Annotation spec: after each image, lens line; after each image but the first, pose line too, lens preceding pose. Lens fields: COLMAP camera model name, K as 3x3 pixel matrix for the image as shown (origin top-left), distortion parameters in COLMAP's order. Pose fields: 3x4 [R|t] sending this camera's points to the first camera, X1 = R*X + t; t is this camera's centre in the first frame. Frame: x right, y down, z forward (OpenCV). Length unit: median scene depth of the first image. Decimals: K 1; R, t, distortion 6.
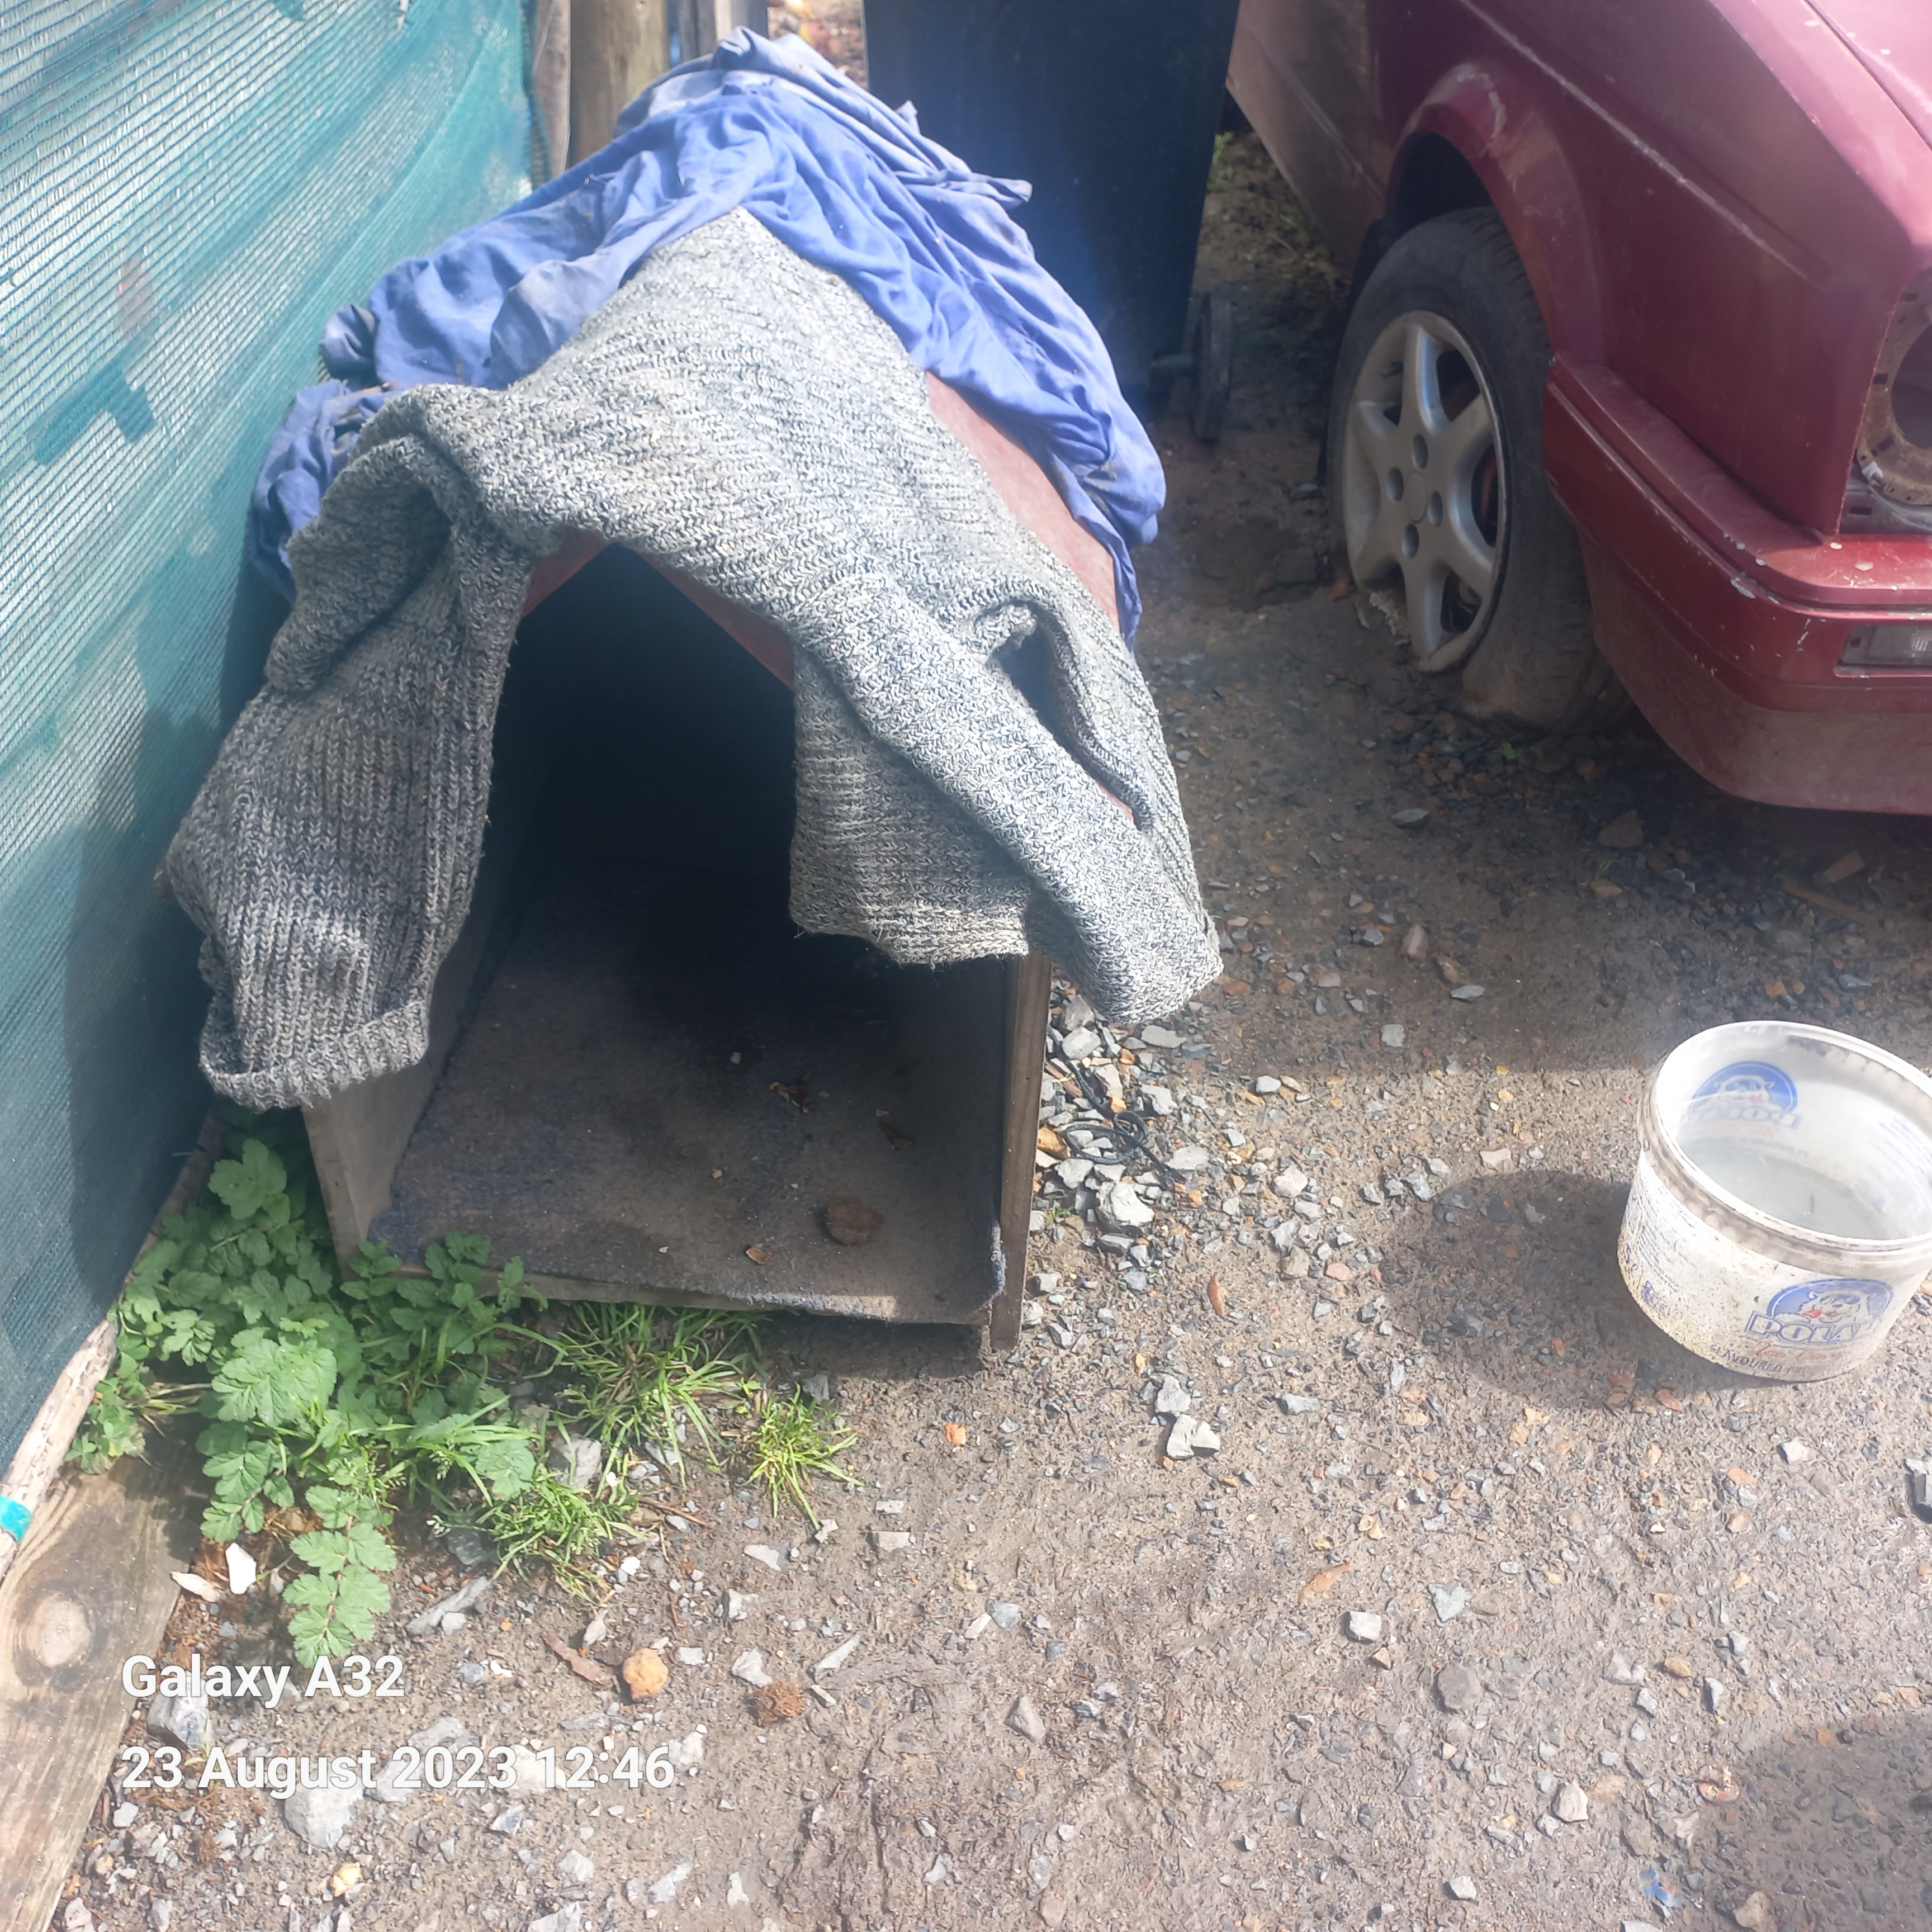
lens RADIAL K [[1878.3, 0, 968.1], [0, 1878.3, 959.3], [0, 0, 1]] dist [0.059303, 0.000000]
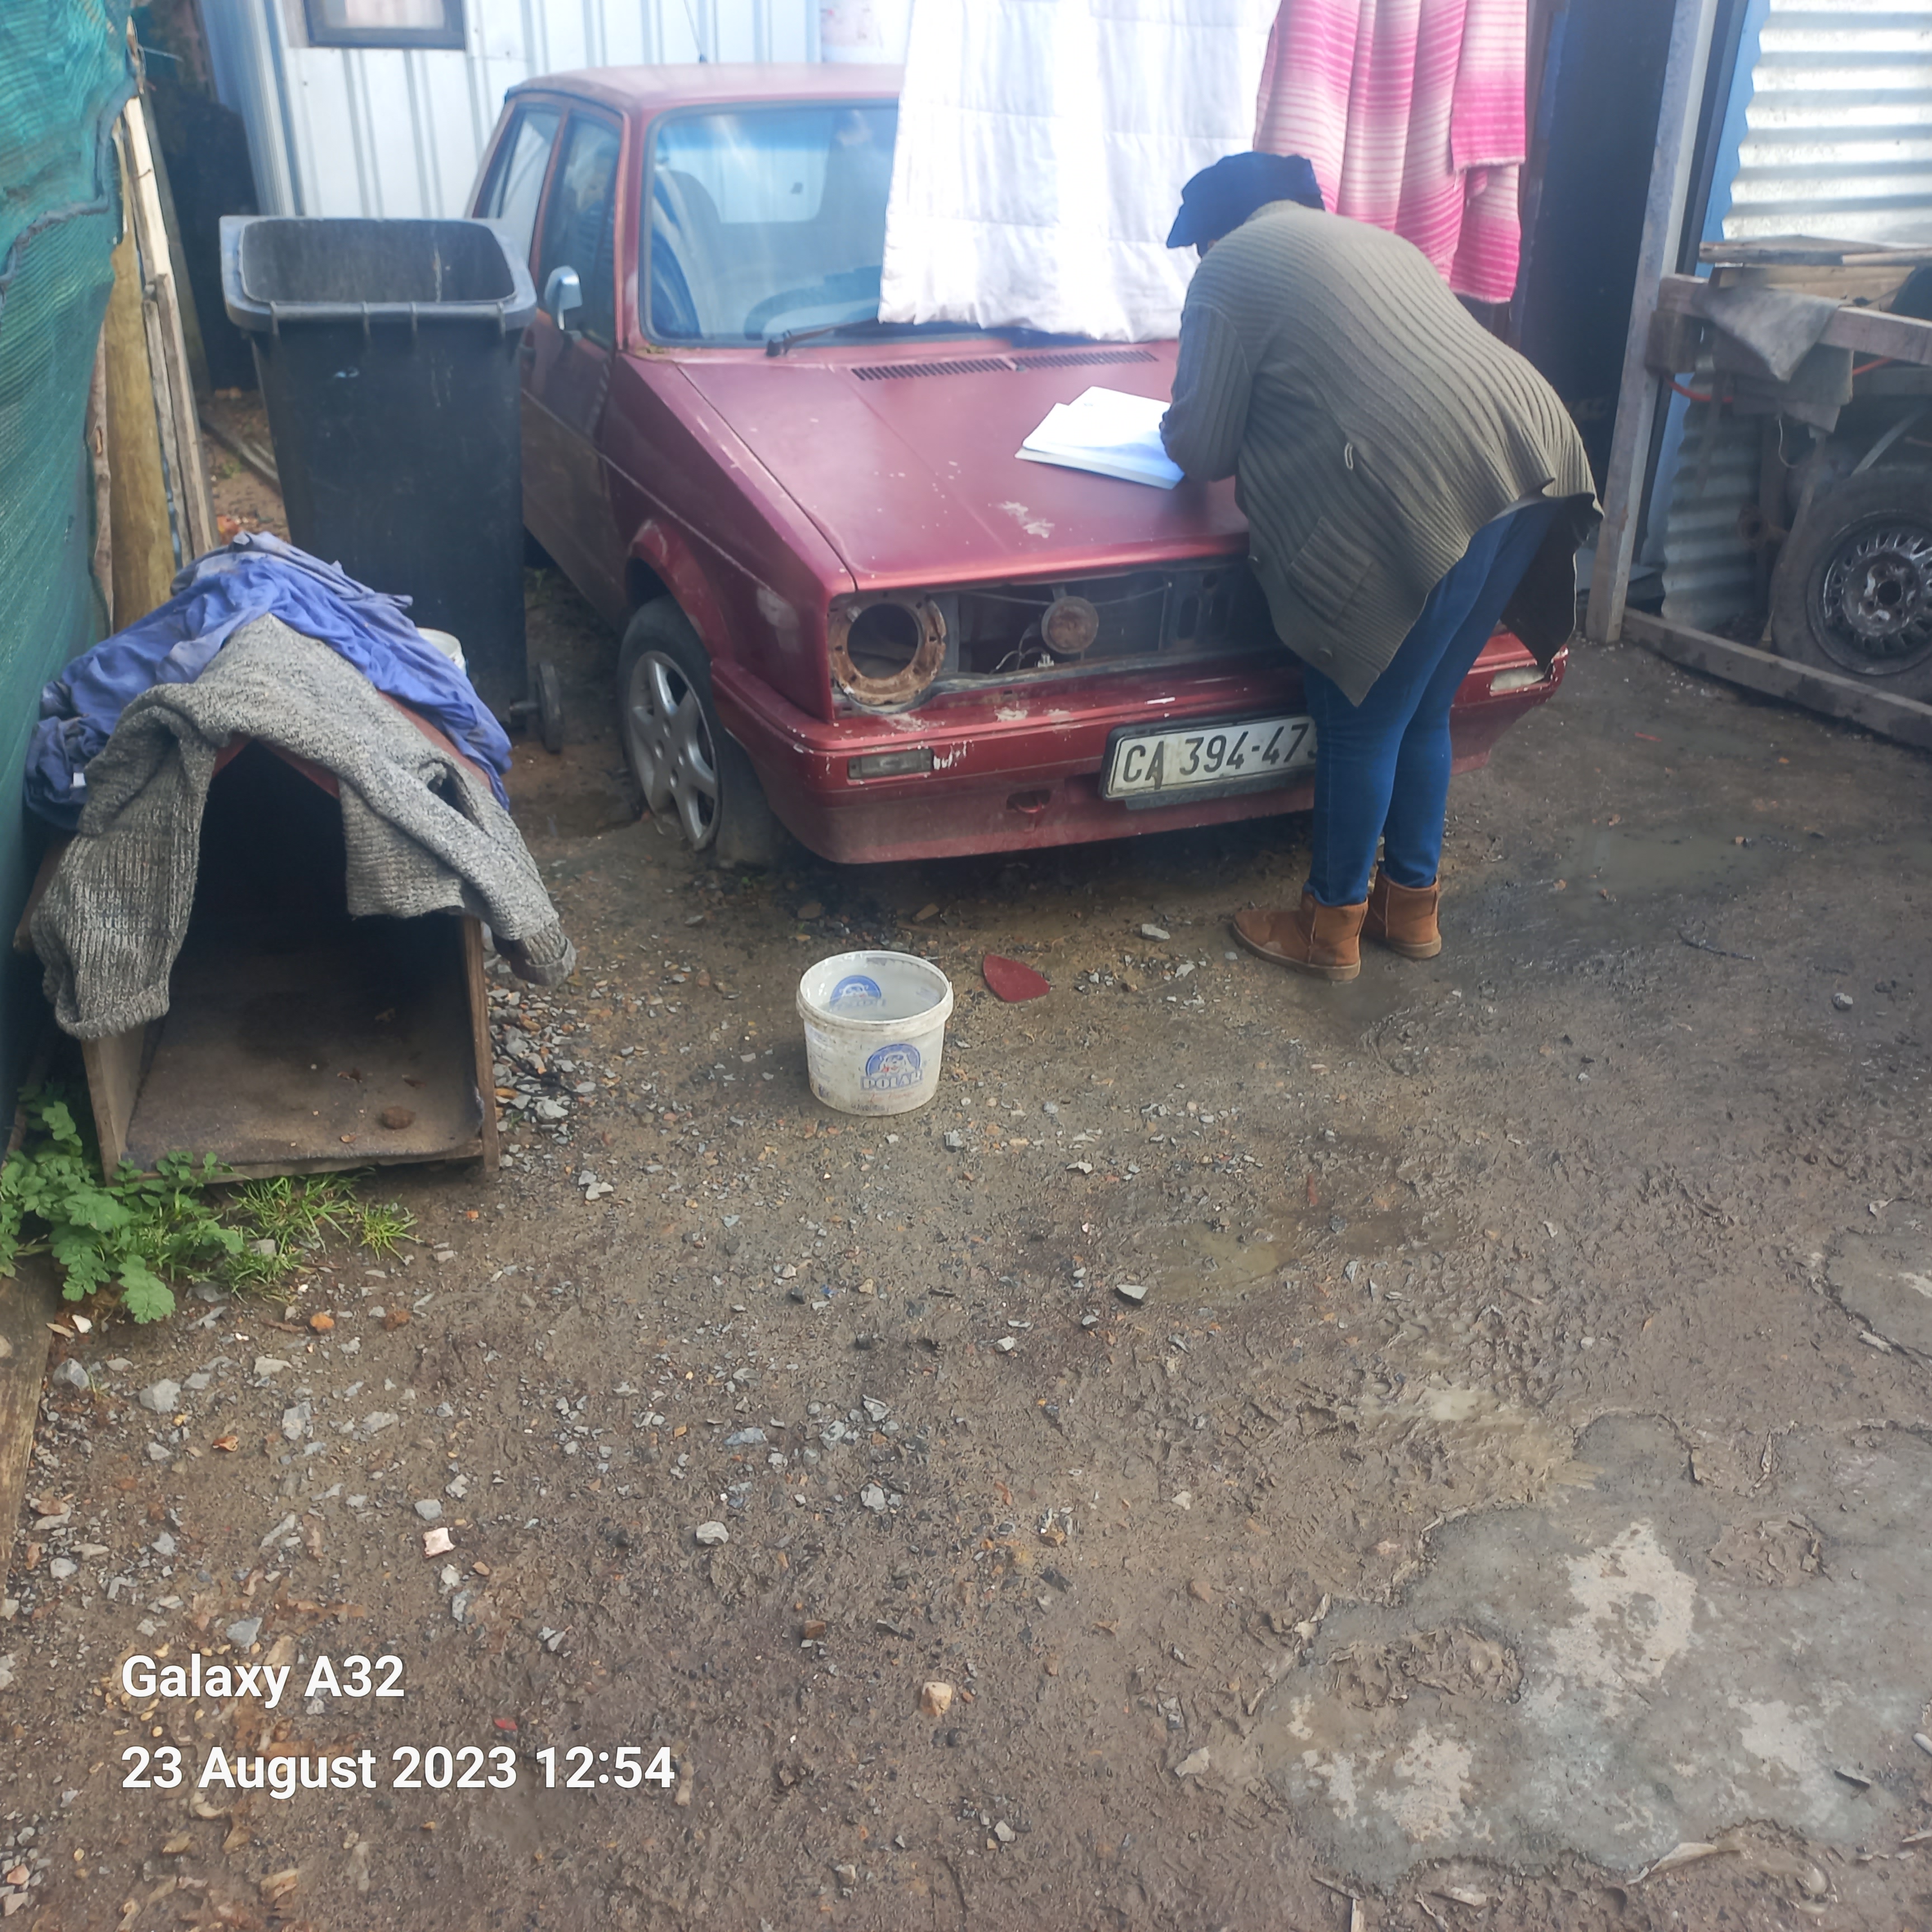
lens RADIAL K [[1878.3, 0, 965.7], [0, 1878.3, 971.8], [0, 0, 1]] dist [0.059303, 0.000000]
pose [[0.947144, -0.146446, 0.285433, -0.043002], [0.200163, 0.965068, -0.169052, 0.444452], [-0.250705, 0.217250, 0.943371, -0.973324]]
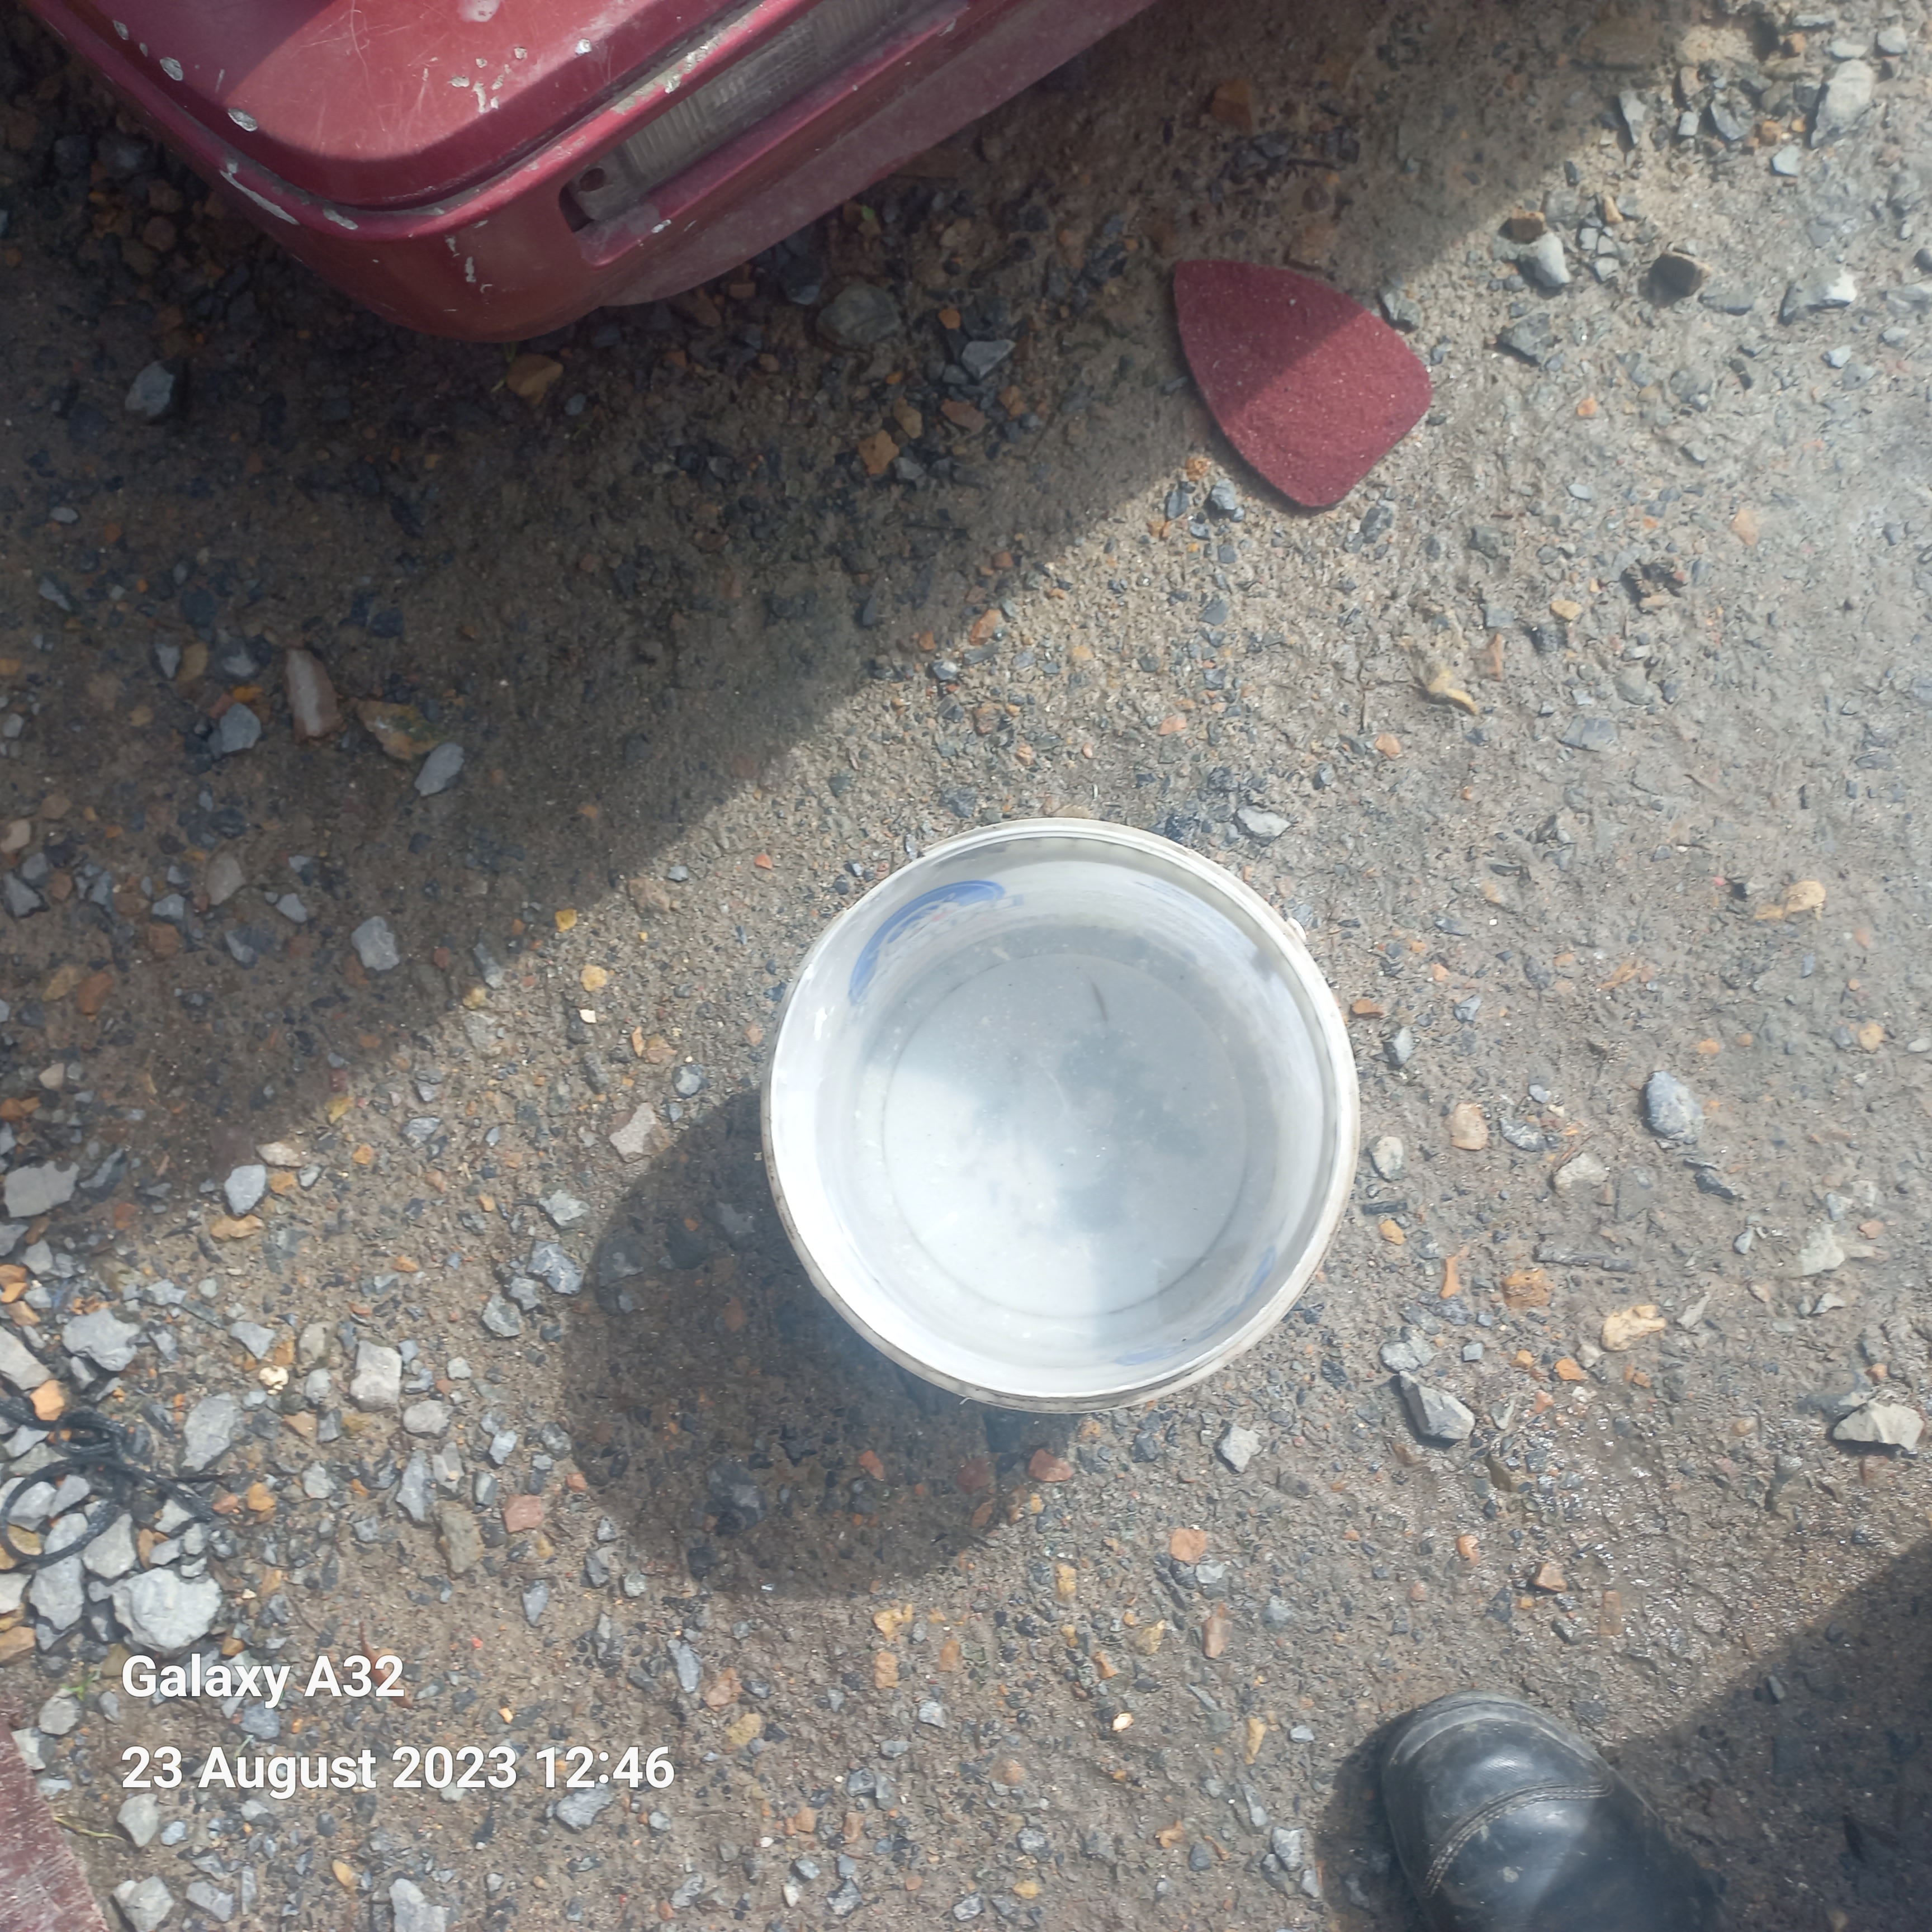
lens RADIAL K [[1878.3, 0, 960.8], [0, 1878.3, 974.5], [0, 0, 1]] dist [0.059303, 0.000000]
pose [[0.807376, -0.590037, -0.000316, 0.453526], [0.457218, 0.625295, 0.632422, -0.288591], [-0.372955, -0.510747, 0.774624, 0.624219]]
